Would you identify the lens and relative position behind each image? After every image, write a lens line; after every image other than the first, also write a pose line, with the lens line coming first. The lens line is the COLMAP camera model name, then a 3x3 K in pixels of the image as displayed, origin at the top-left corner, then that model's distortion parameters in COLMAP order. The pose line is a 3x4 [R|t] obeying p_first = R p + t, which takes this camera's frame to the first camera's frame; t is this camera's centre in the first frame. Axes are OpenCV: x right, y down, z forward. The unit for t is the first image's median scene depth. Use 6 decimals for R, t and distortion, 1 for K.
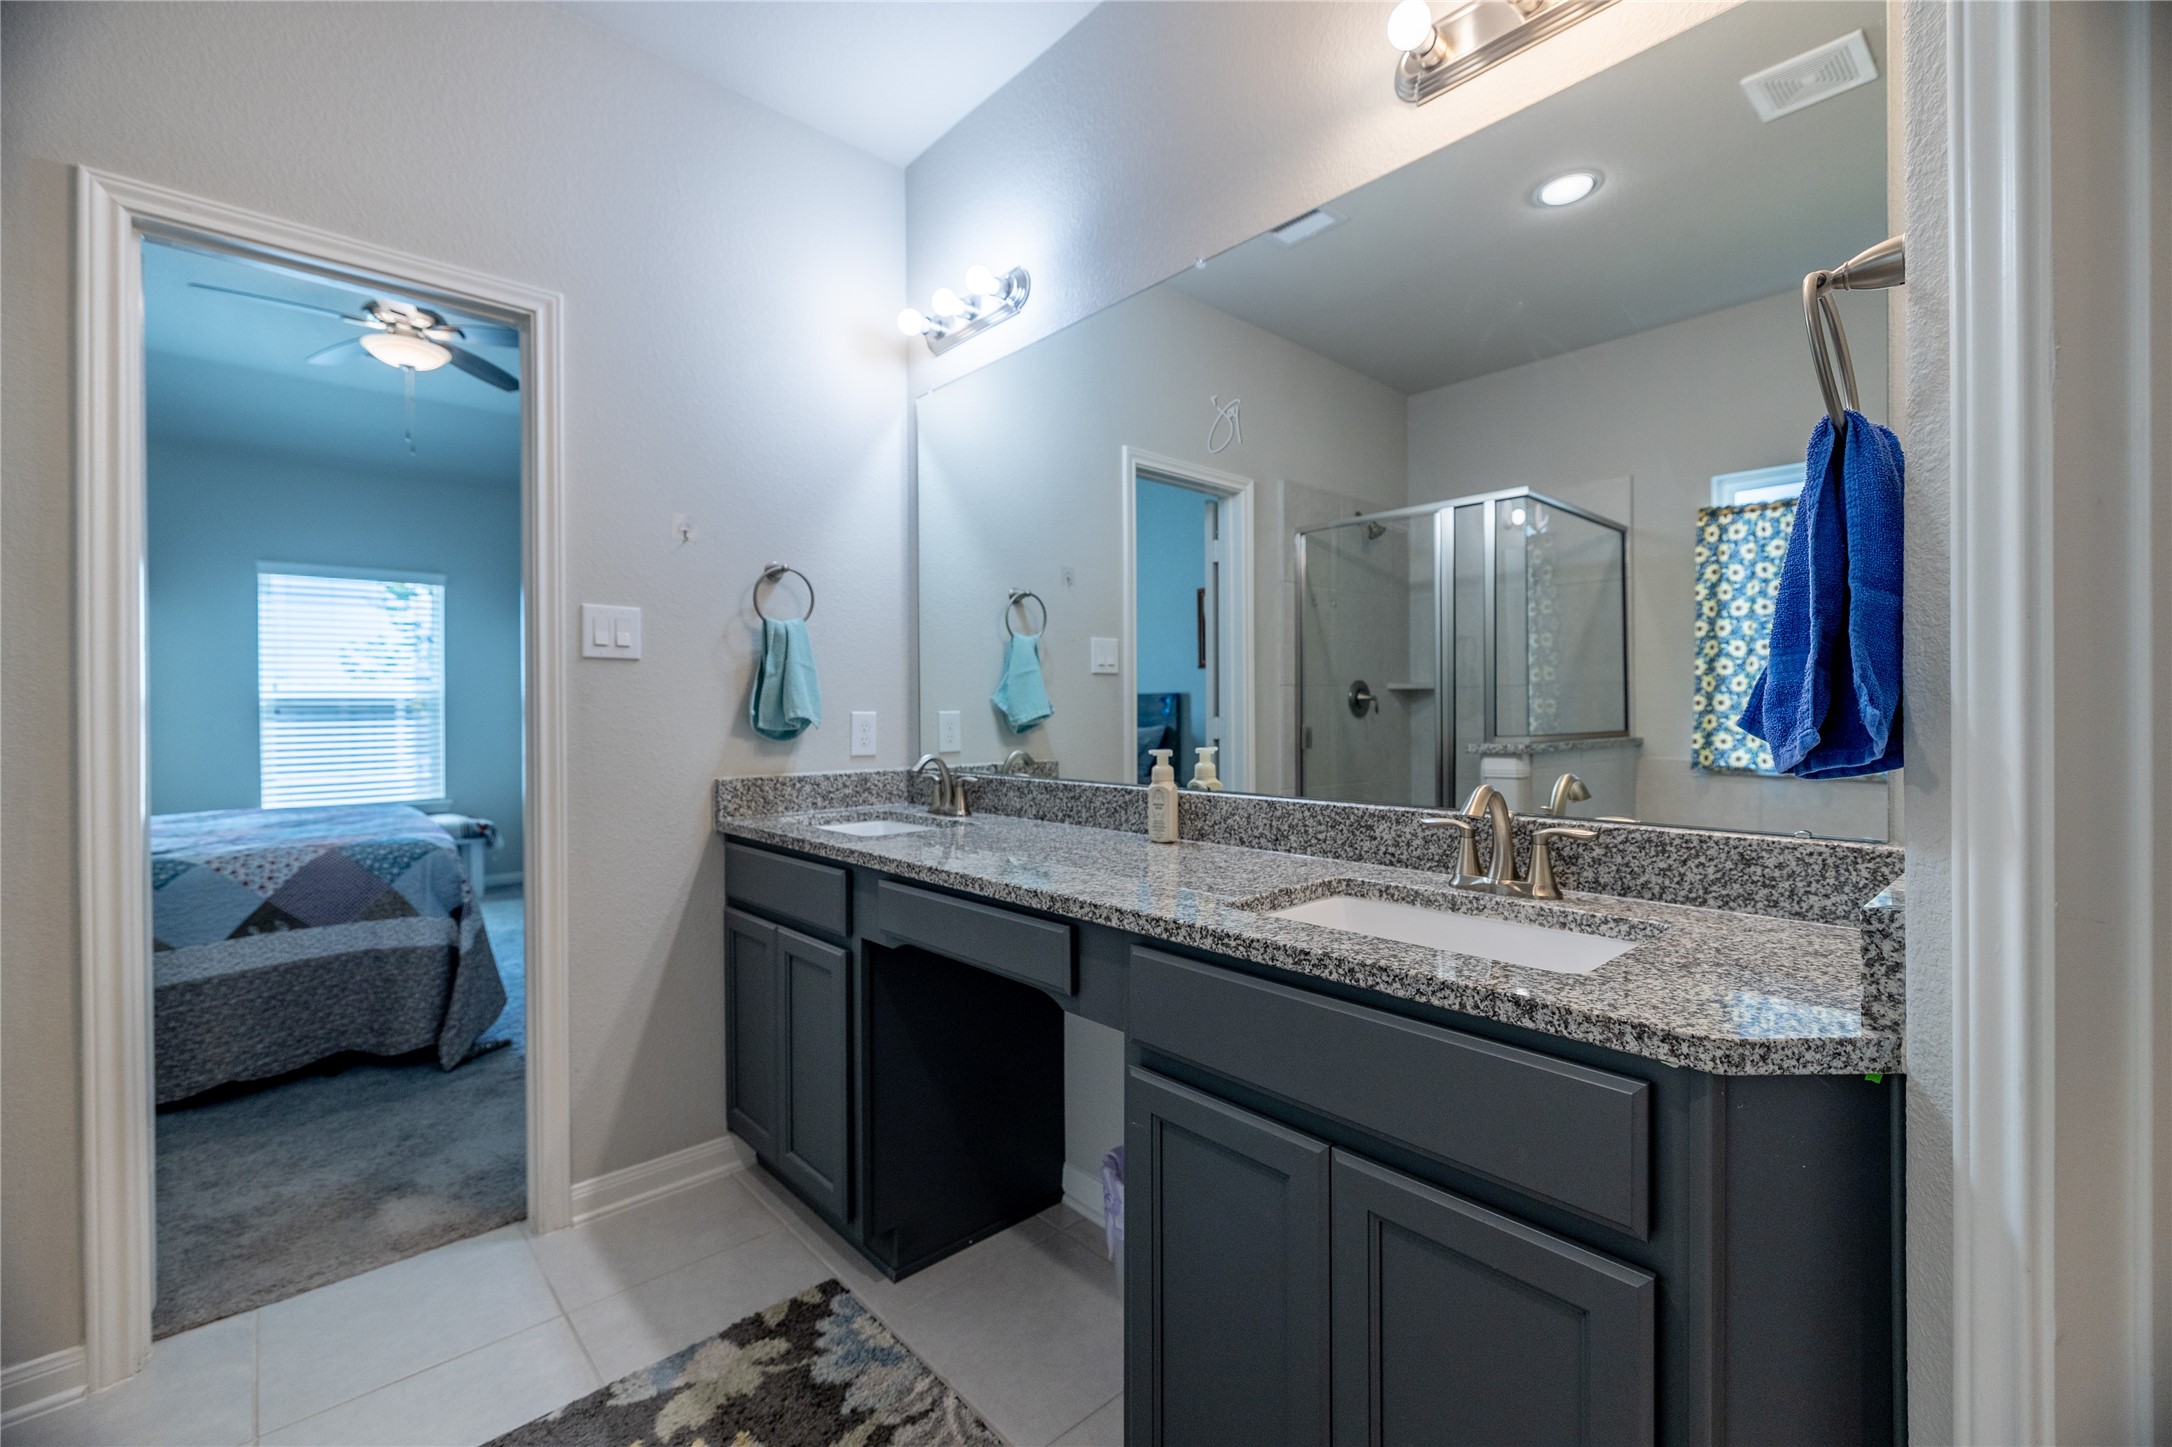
lens RADIAL K [[915.8, 0, 1087.5], [0, 915.8, 713.1], [0, 0, 1]] dist [0.001229, 0.000415]
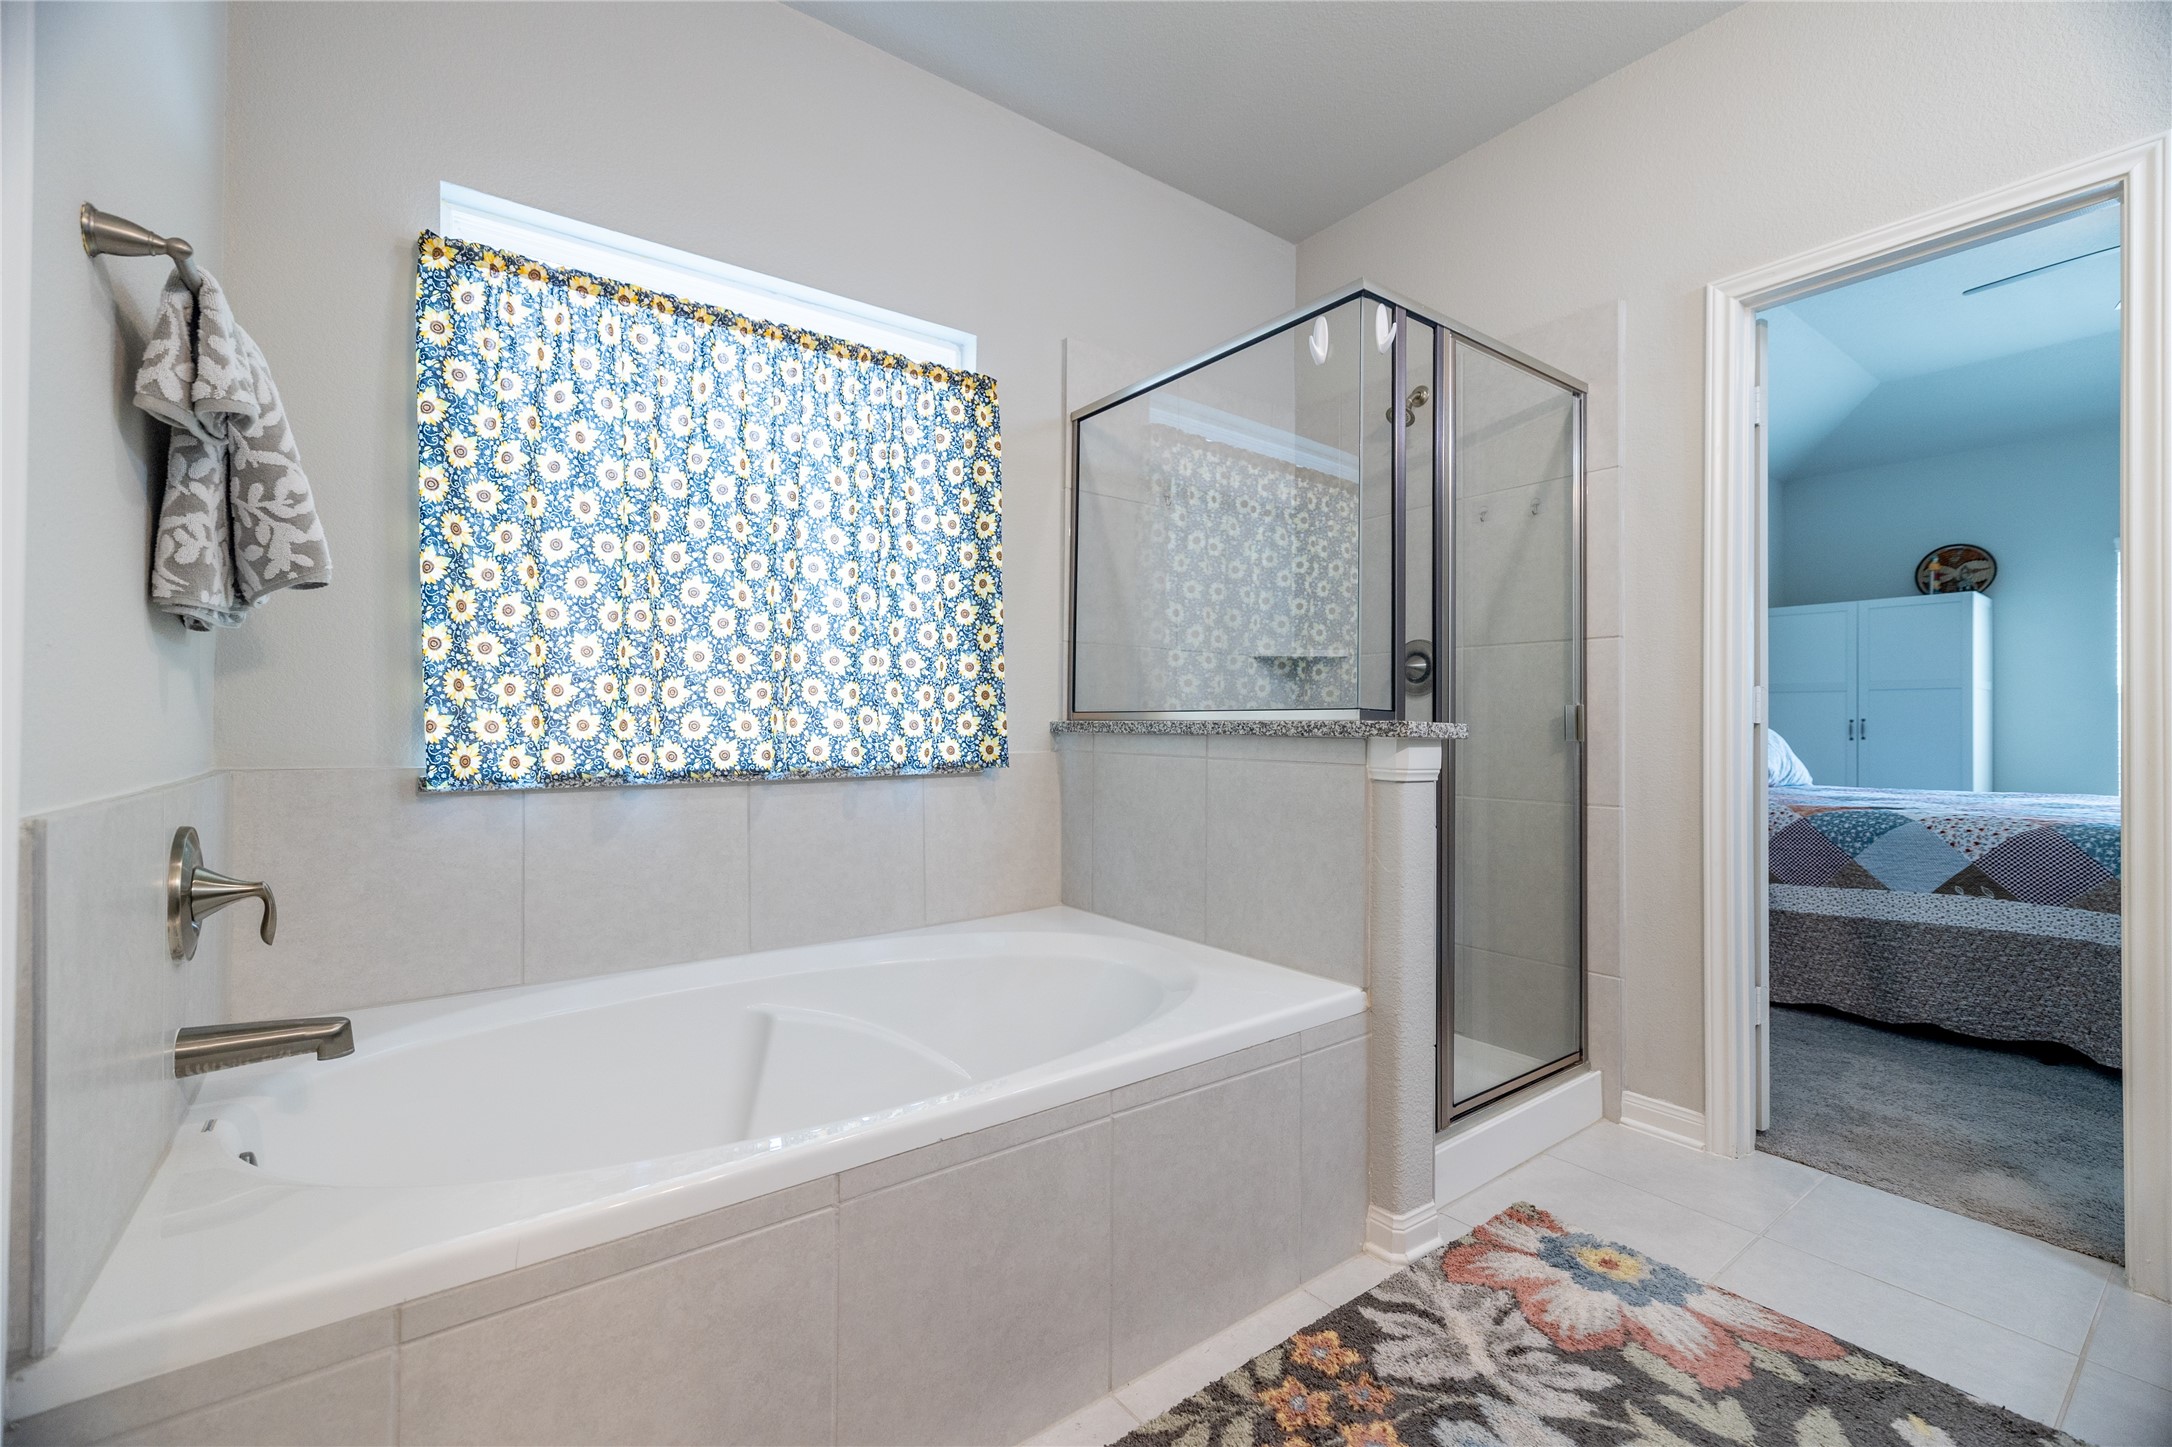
lens RADIAL K [[915.8, 0, 1087.5], [0, 915.8, 713.1], [0, 0, 1]] dist [0.001229, 0.000415]
pose [[-0.092996, -0.002284, -0.995664, 0.314500], [-0.010500, 0.999944, -0.001313, 0.063505], [0.995611, 0.010332, -0.093014, 0.140586]]
